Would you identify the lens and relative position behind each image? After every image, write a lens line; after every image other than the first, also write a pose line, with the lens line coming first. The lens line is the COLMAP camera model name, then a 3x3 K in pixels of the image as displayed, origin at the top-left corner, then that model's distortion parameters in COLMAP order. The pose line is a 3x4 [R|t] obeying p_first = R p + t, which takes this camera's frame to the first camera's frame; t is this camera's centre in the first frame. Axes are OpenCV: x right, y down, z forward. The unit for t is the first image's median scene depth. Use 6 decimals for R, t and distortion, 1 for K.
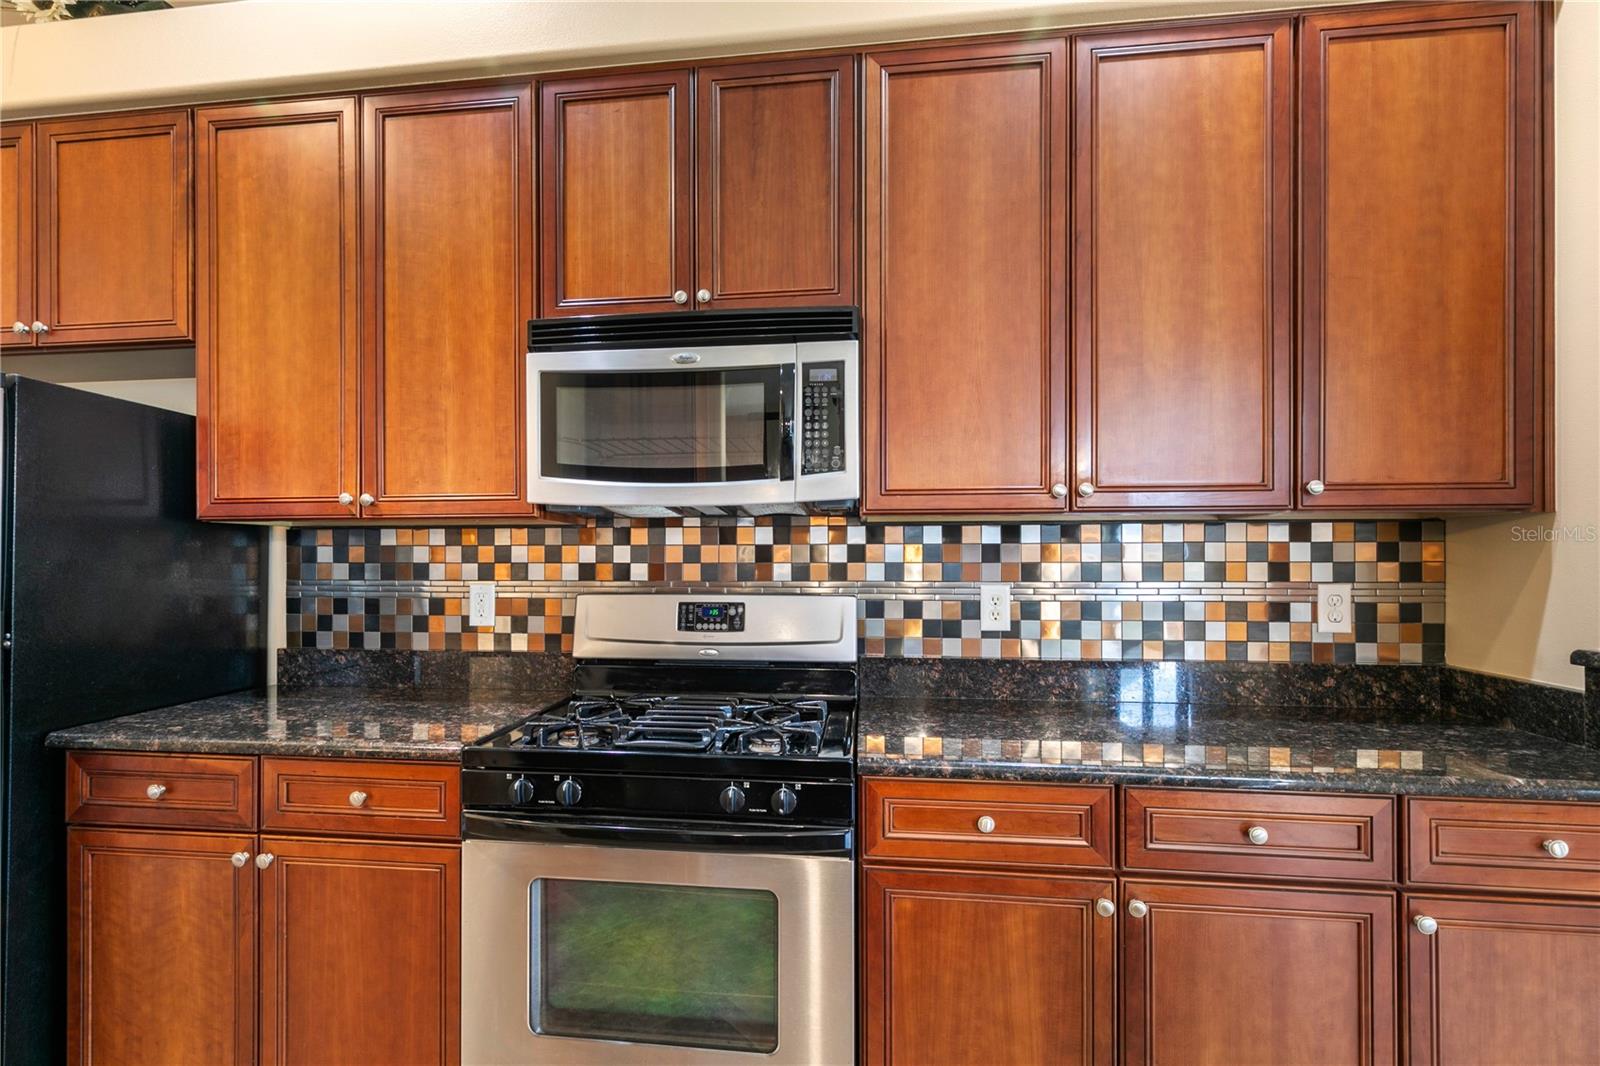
lens RADIAL K [[753.2, 0, 763.7], [0, 753.2, 555.7], [0, 0, 1]] dist [0.003384, 0.000523]
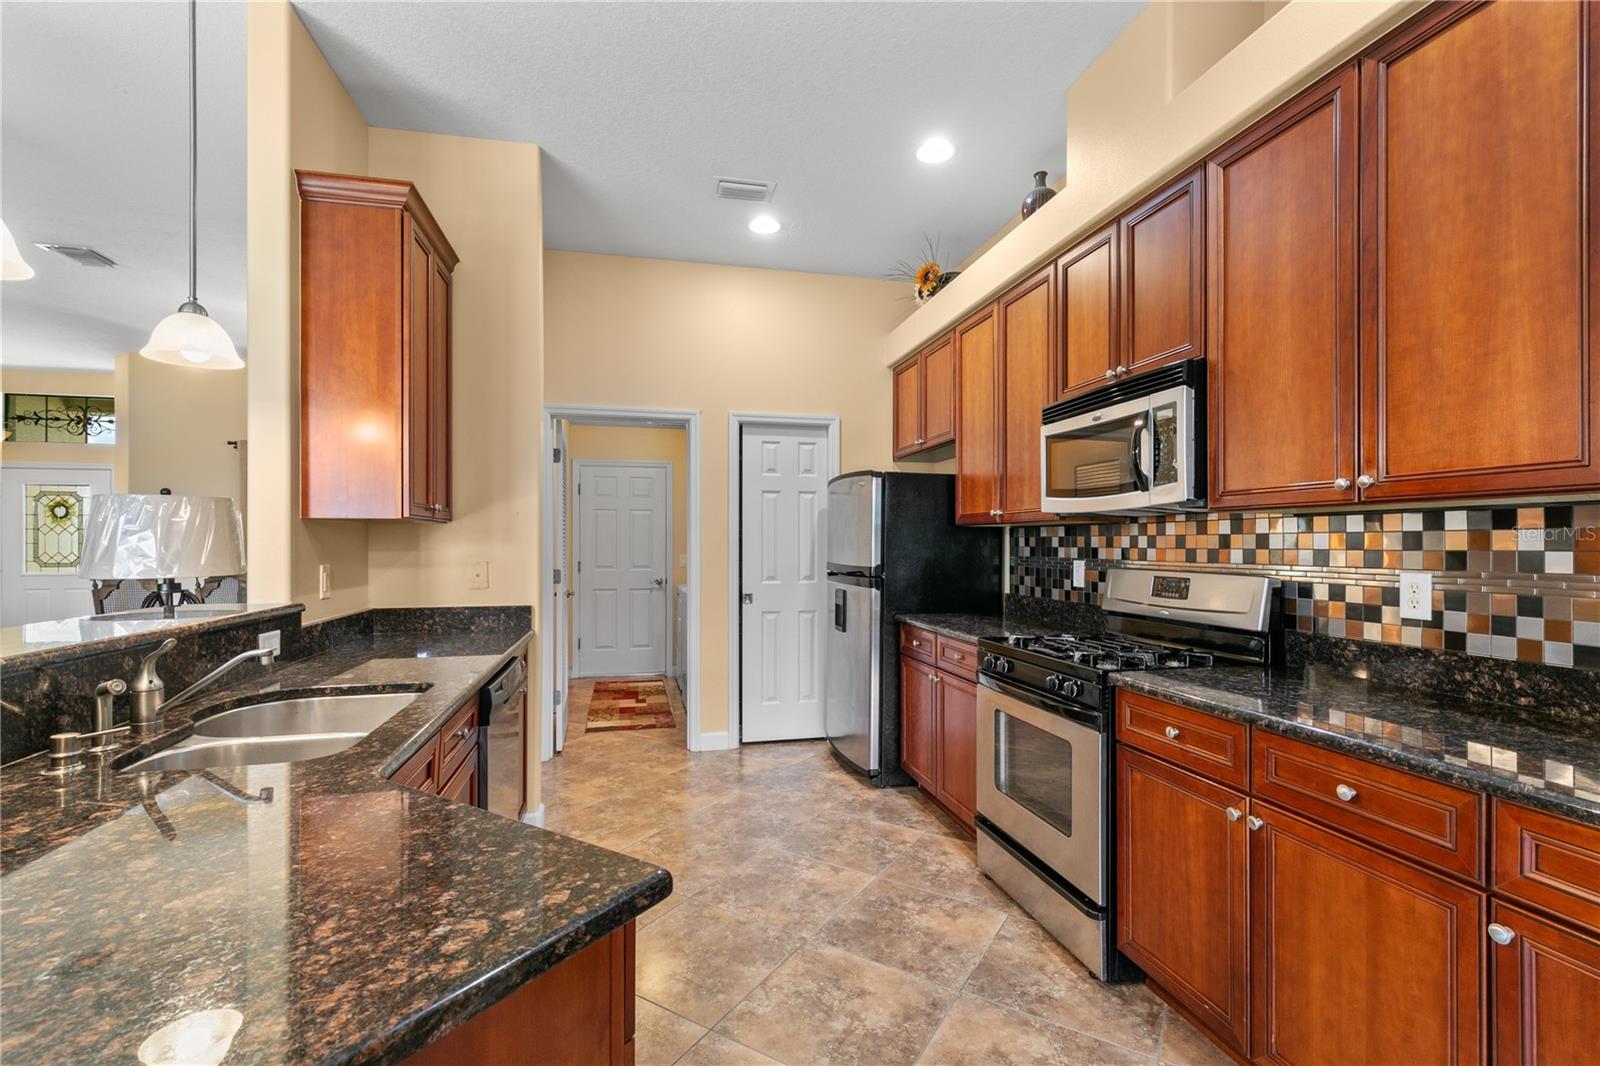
lens RADIAL K [[714.3, 0, 800.0], [0, 714.3, 541.8], [0, 0, 1]] dist [0.000193, 0.000183]
pose [[0.349180, -0.000586, -0.937055, 0.959260], [-0.000258, 1.000000, -0.000722, -0.001026], [0.937056, 0.000494, 0.349180, -0.090423]]
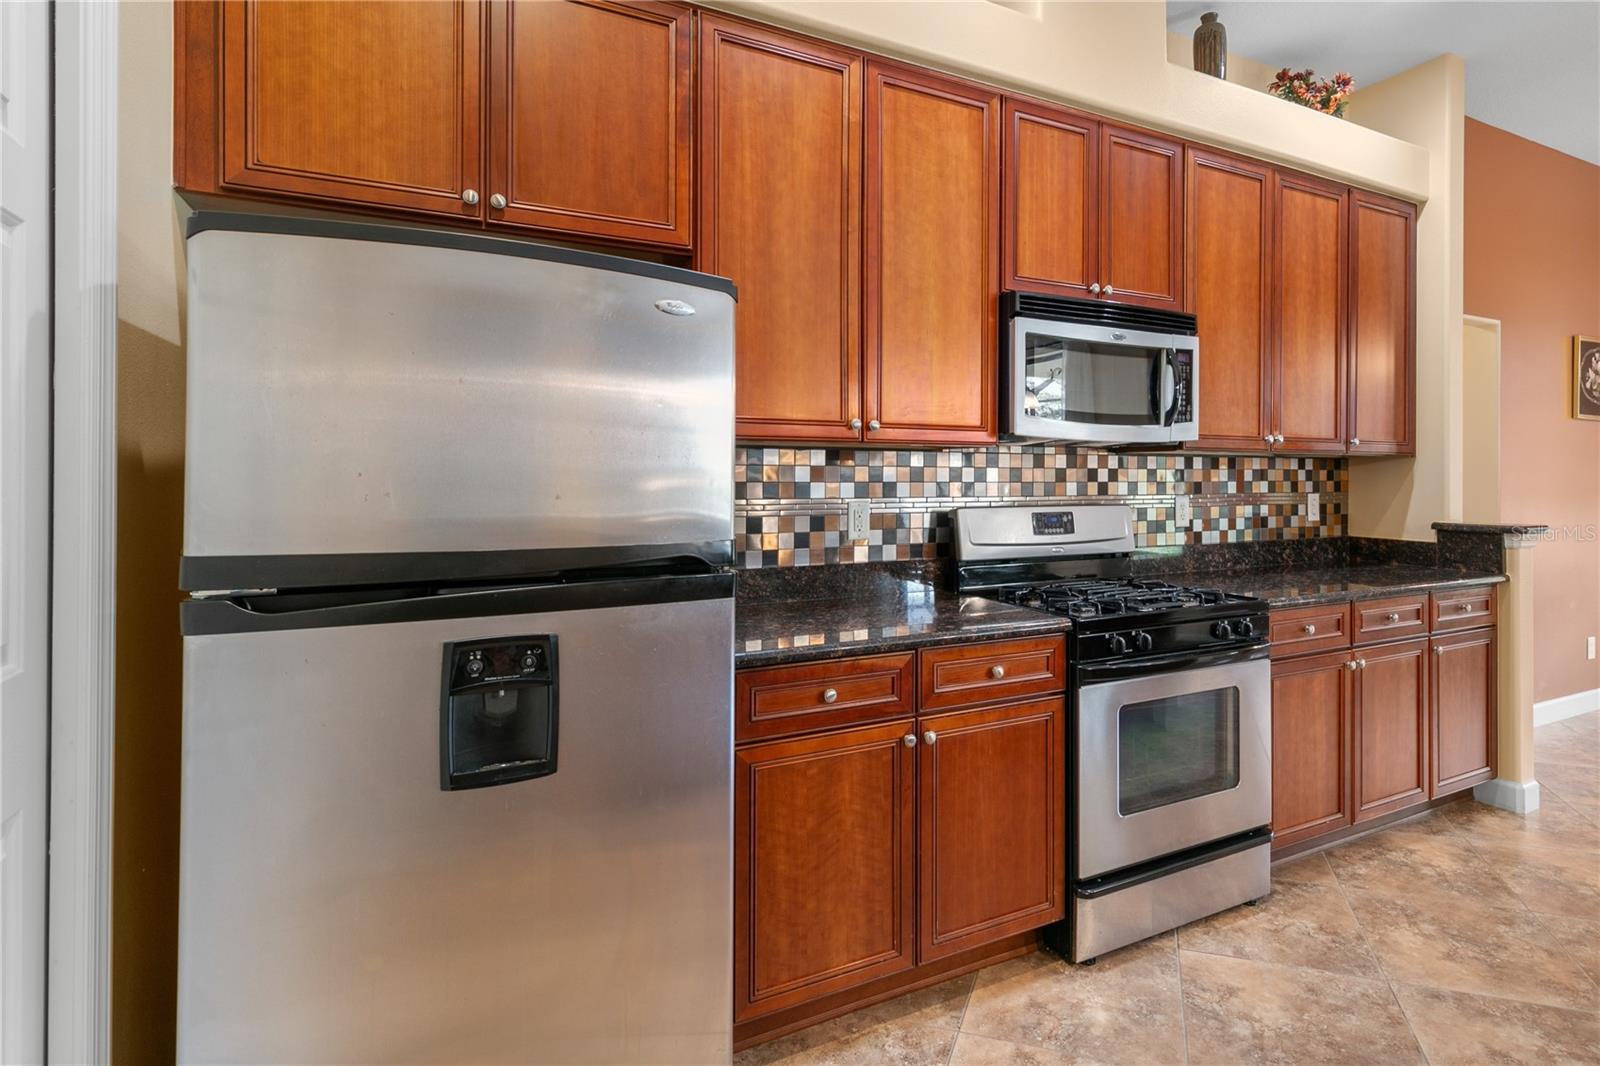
lens RADIAL K [[821.2, 0, 910.8], [0, 821.2, 472.3], [0, 0, 1]] dist [0.012013, 0.000174]
pose [[0.807365, 0.005894, 0.590023, -1.168273], [-0.005300, 0.999982, -0.002737, -0.002062], [-0.590029, -0.000918, 0.807382, -0.007967]]
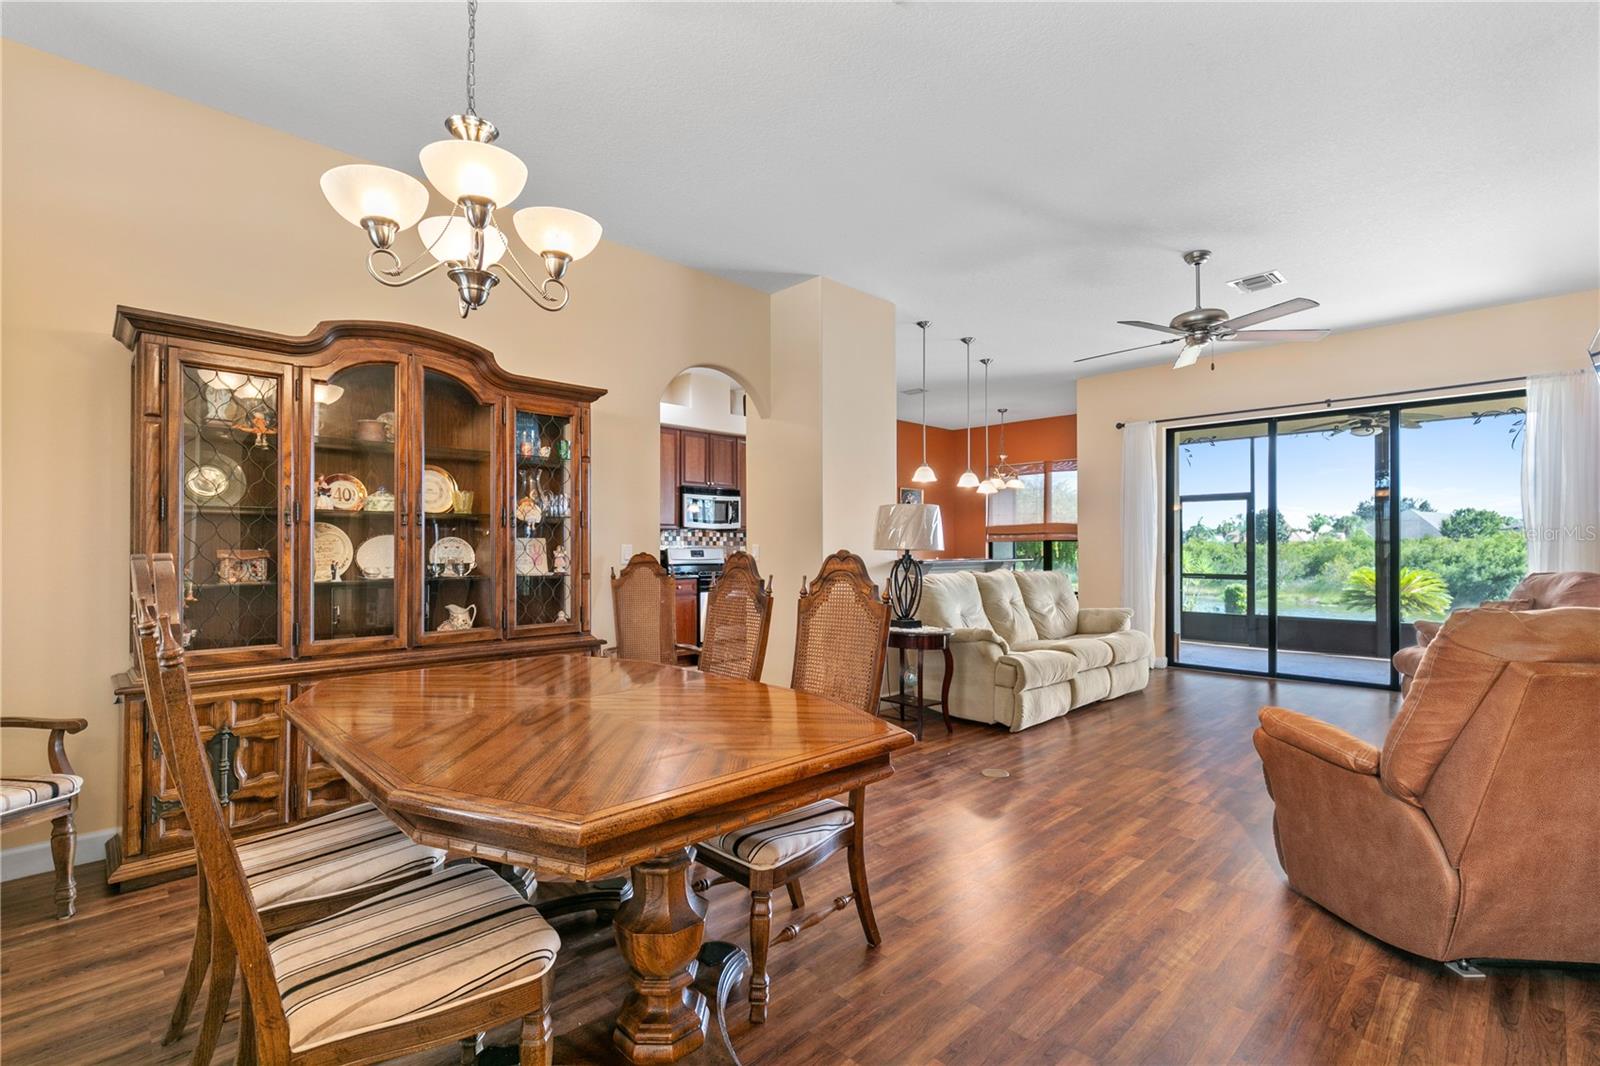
lens RADIAL K [[714.3, 0, 800.0], [0, 714.3, 541.8], [0, 0, 1]] dist [0.000193, 0.000183]
pose [[0.627118, 0.007855, 0.778885, -2.968666], [-0.003401, 0.999967, -0.007346, 0.044746], [-0.778917, 0.001958, 0.627124, -2.058109]]
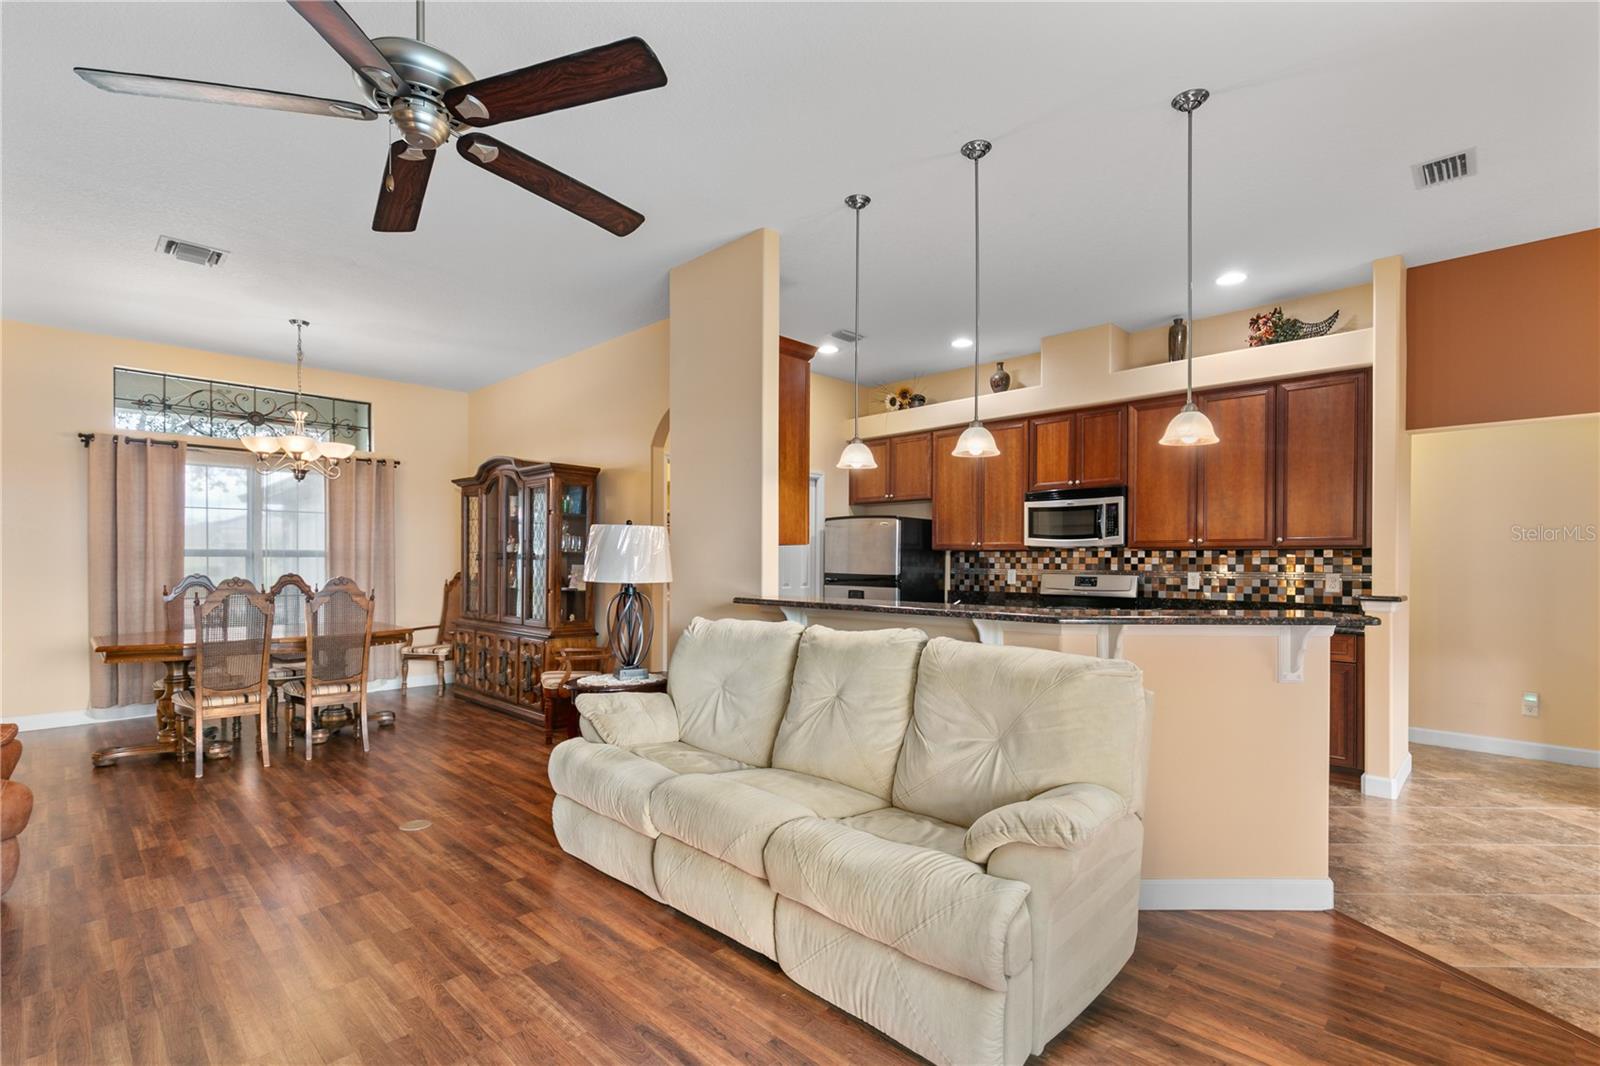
lens RADIAL K [[735.1, 0, 796.3], [0, 735.1, 564.9], [0, 0, 1]] dist [-0.001453, -0.000106]
pose [[0.800789, 0.008711, -0.598883, 0.798289], [-0.003659, 0.999947, 0.009651, -0.009704], [0.598935, -0.005537, 0.800779, -2.142343]]
